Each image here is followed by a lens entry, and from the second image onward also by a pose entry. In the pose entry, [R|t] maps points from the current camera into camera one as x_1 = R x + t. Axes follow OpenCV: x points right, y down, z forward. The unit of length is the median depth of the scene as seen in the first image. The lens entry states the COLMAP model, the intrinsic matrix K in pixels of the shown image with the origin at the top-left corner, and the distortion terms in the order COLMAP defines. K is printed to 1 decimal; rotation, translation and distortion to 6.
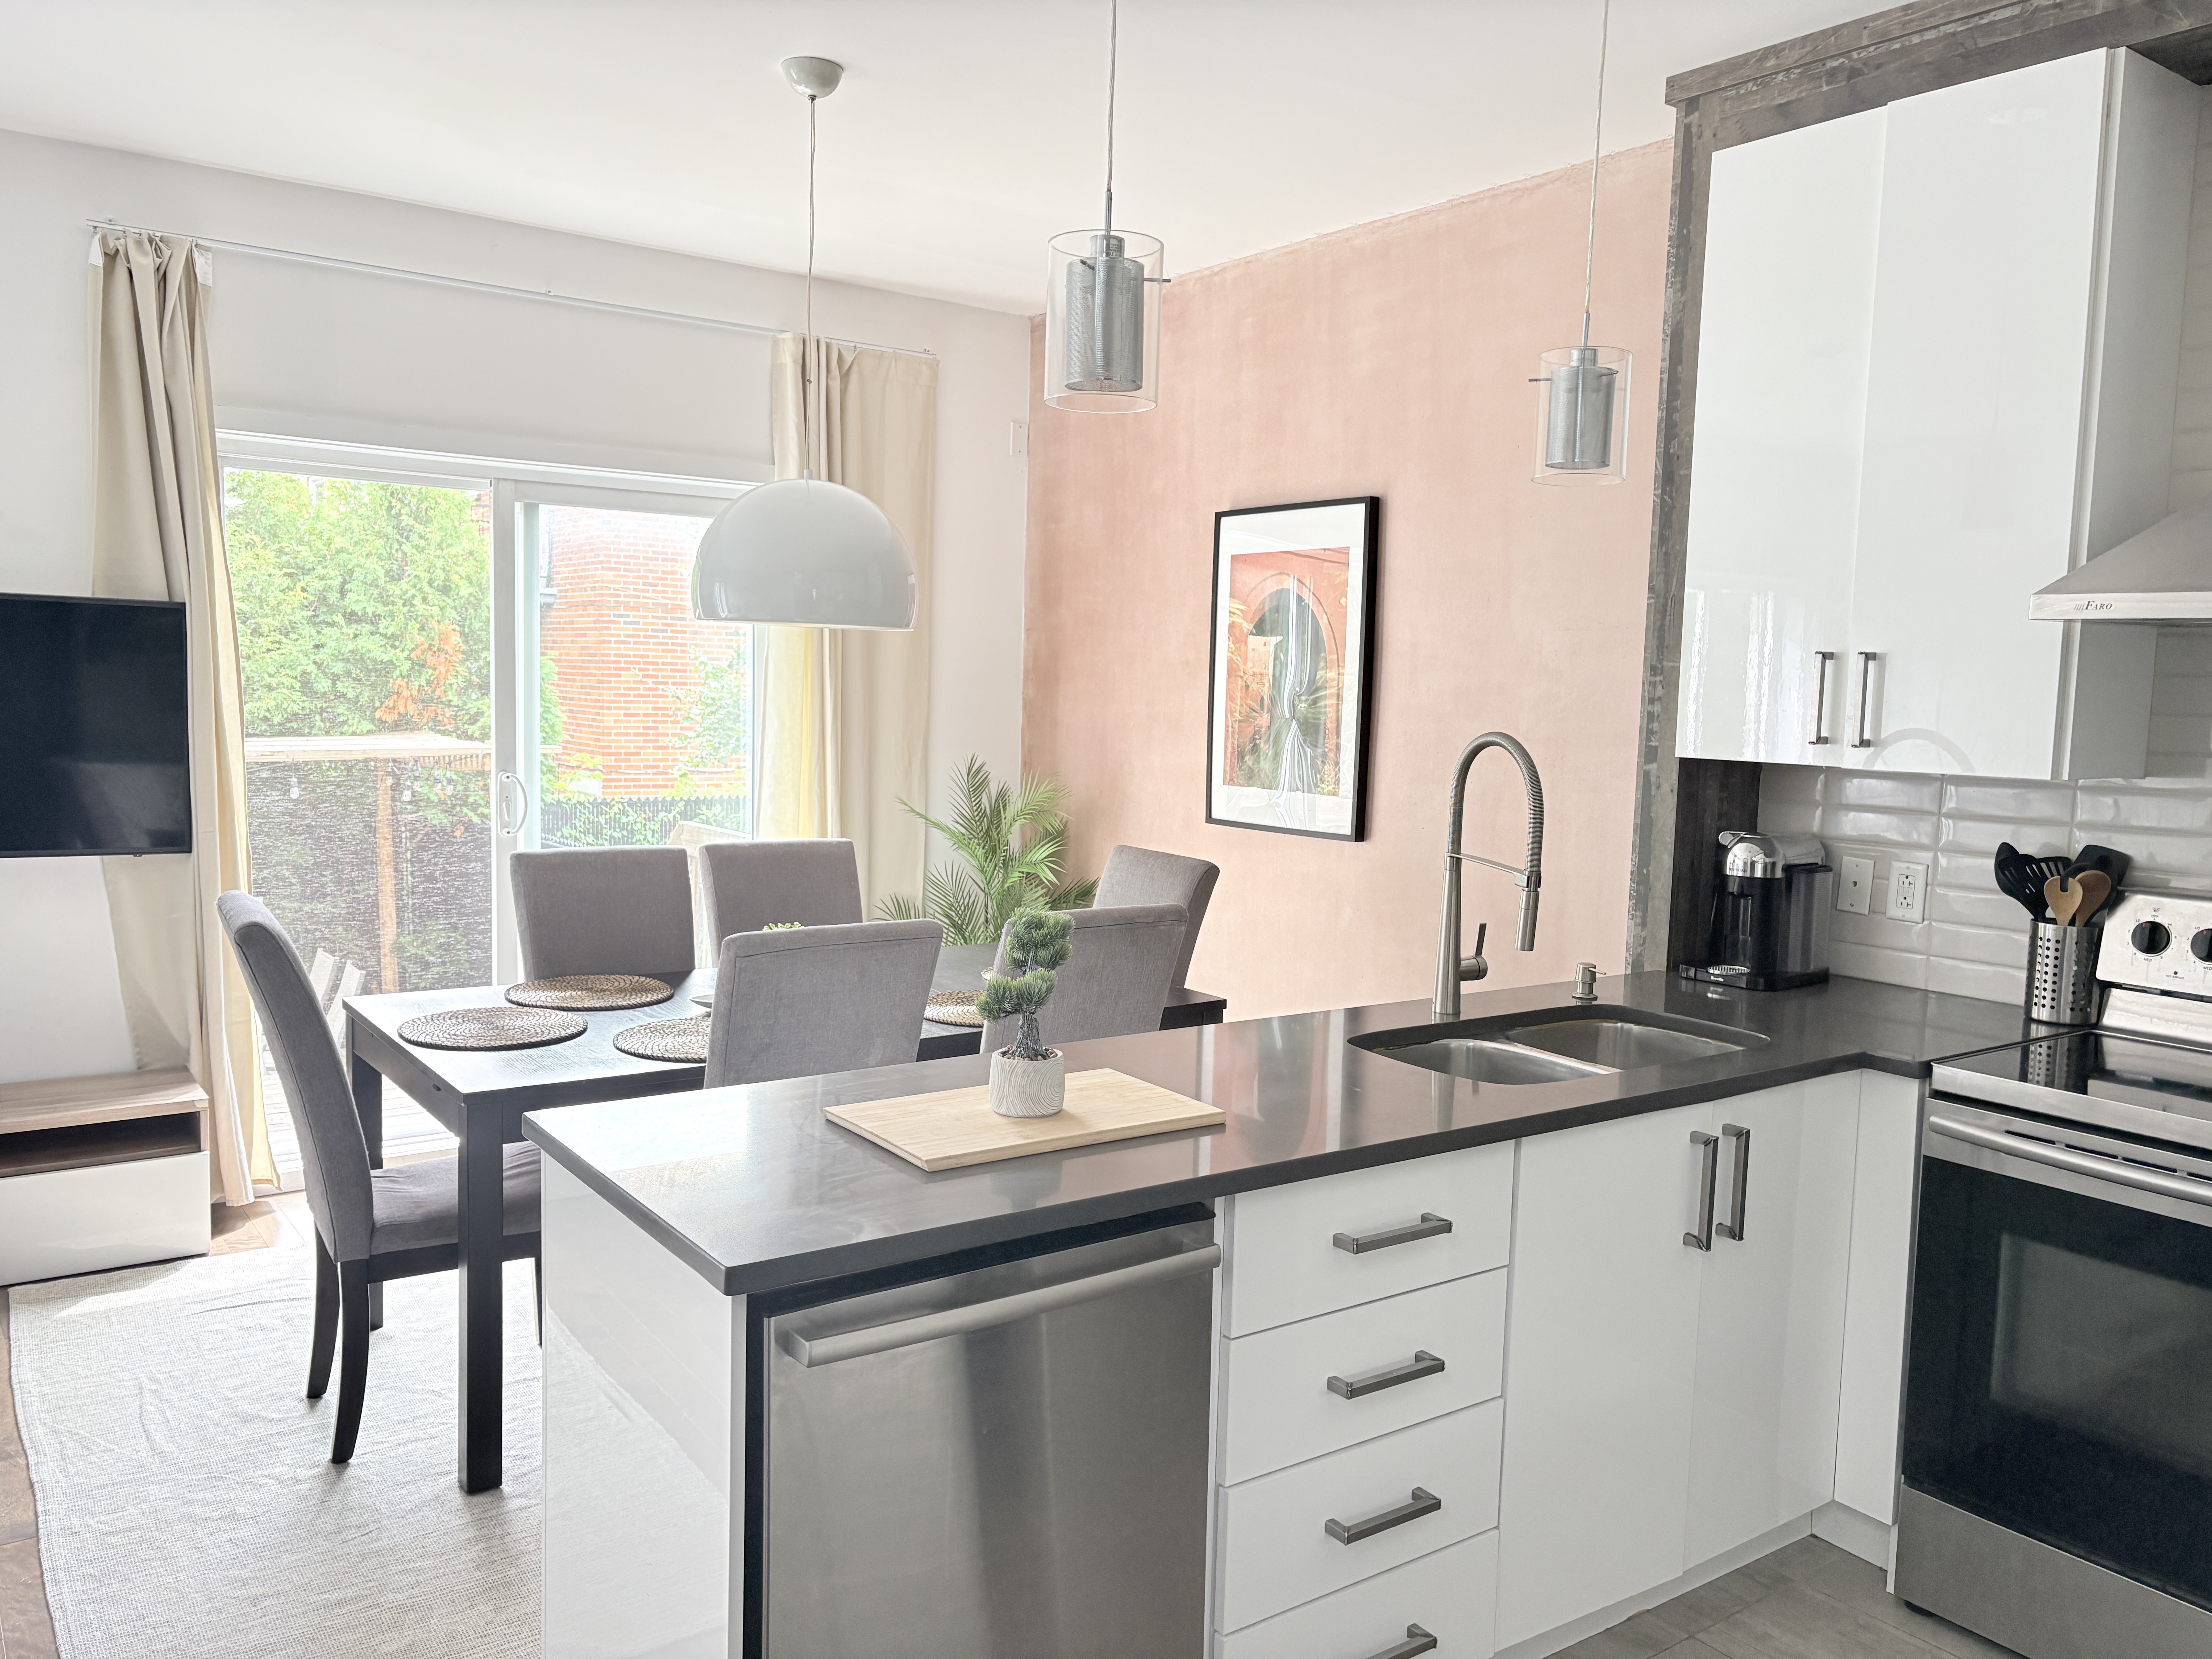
lens RADIAL K [[1695.6, 0, 1092.1], [0, 1695.6, 822.5], [0, 0, 1]] dist [0.069248, -0.057768]
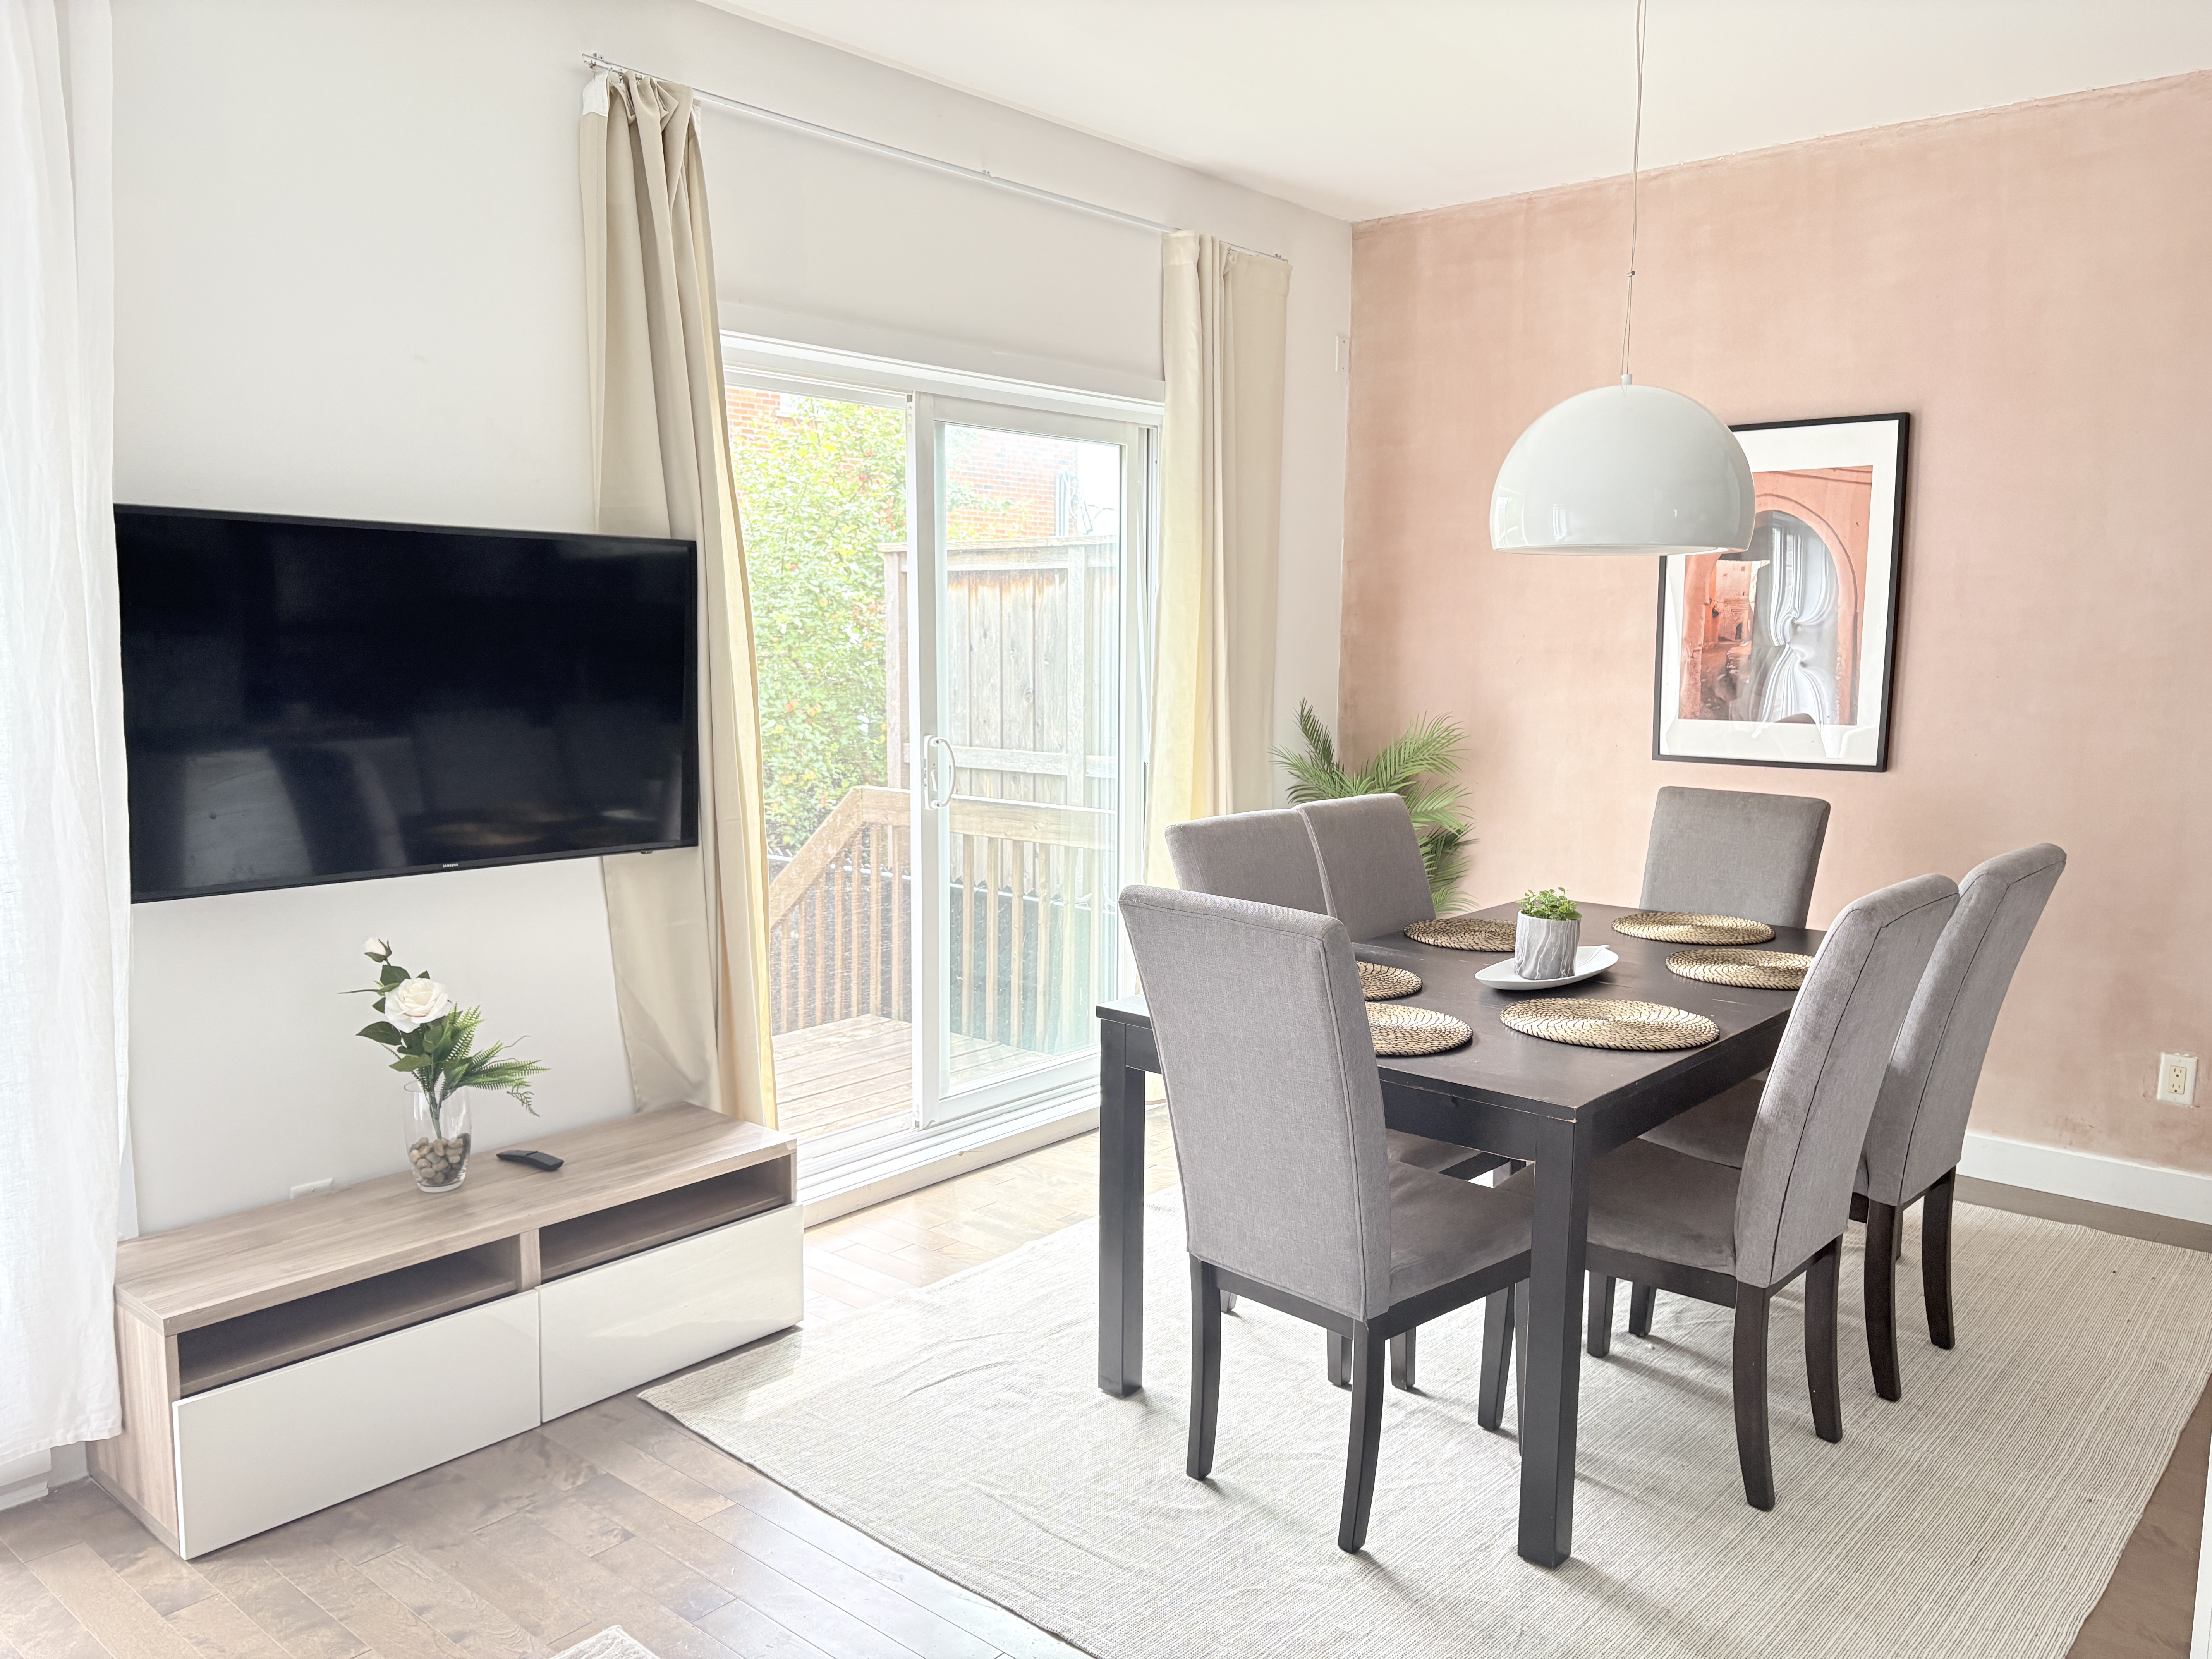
lens RADIAL K [[1695.6, 0, 1092.1], [0, 1695.6, 822.5], [0, 0, 1]] dist [0.069248, -0.057768]
pose [[0.970058, -0.050571, 0.237549, -0.516385], [0.042148, 0.998294, 0.040409, -0.018194], [-0.239187, -0.029187, 0.970535, 0.155520]]
